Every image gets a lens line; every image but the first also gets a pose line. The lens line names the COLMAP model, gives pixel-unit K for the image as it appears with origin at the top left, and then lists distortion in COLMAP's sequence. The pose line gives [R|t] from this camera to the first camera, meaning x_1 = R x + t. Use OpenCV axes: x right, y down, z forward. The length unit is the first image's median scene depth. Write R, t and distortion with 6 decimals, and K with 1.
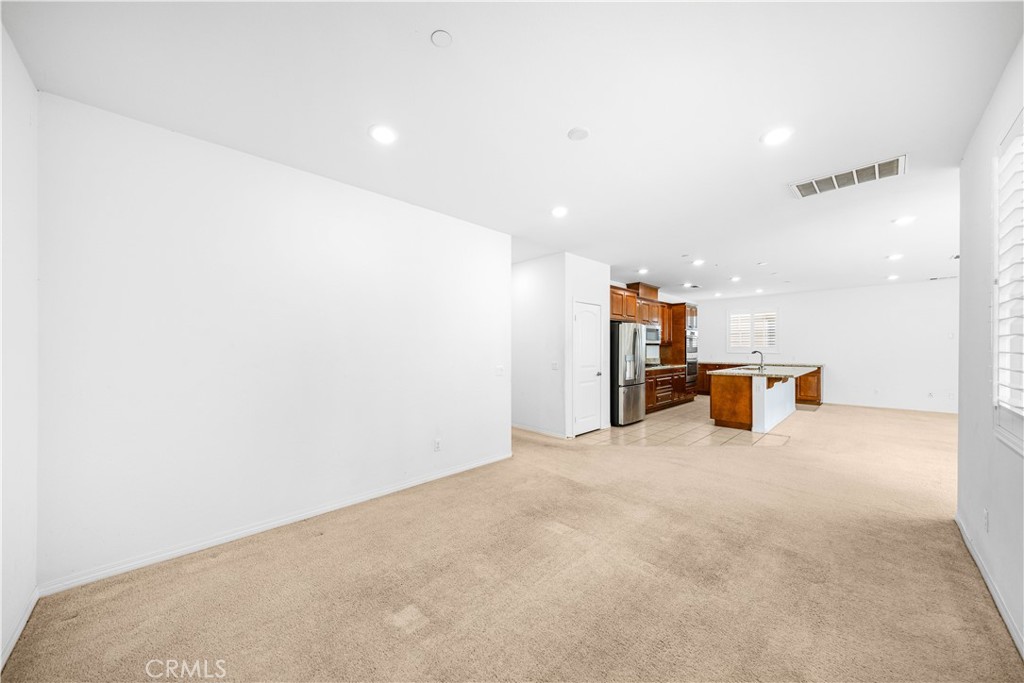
lens RADIAL K [[354.9, 0, 514.5], [0, 354.9, 344.7], [0, 0, 1]] dist [-0.001625, -0.000097]
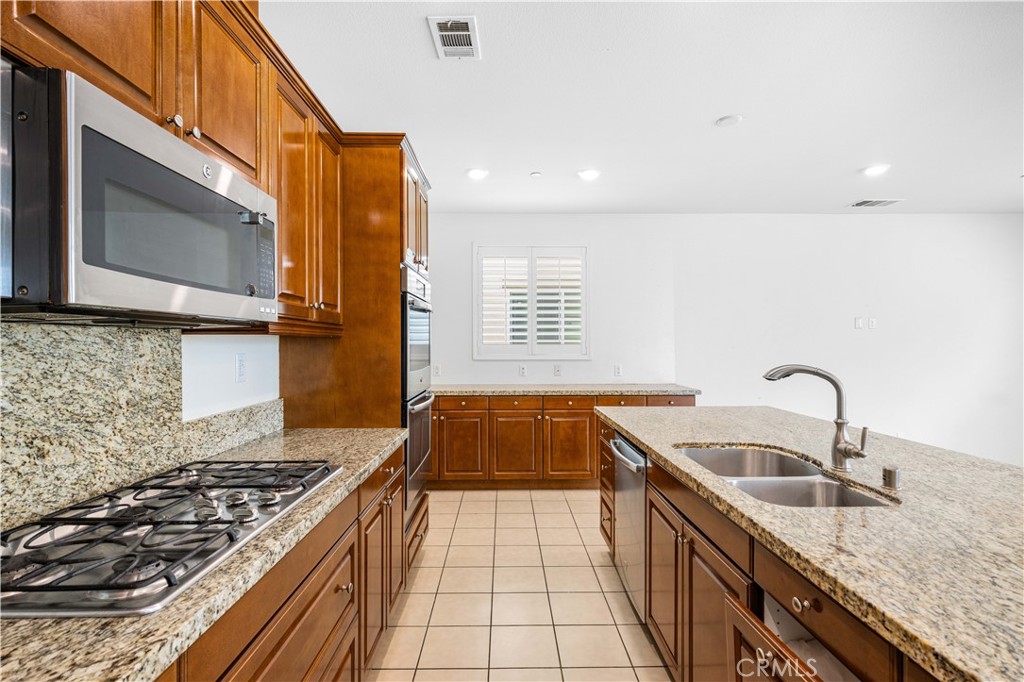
lens RADIAL K [[480.3, 0, 512.3], [0, 480.3, 344.1], [0, 0, 1]] dist [0.000065, 0.000000]
pose [[0.684939, -0.000873, 0.728600, 0.313937], [0.000653, 1.000000, 0.000584, 0.006332], [-0.728600, 0.000076, 0.684940, 0.748498]]
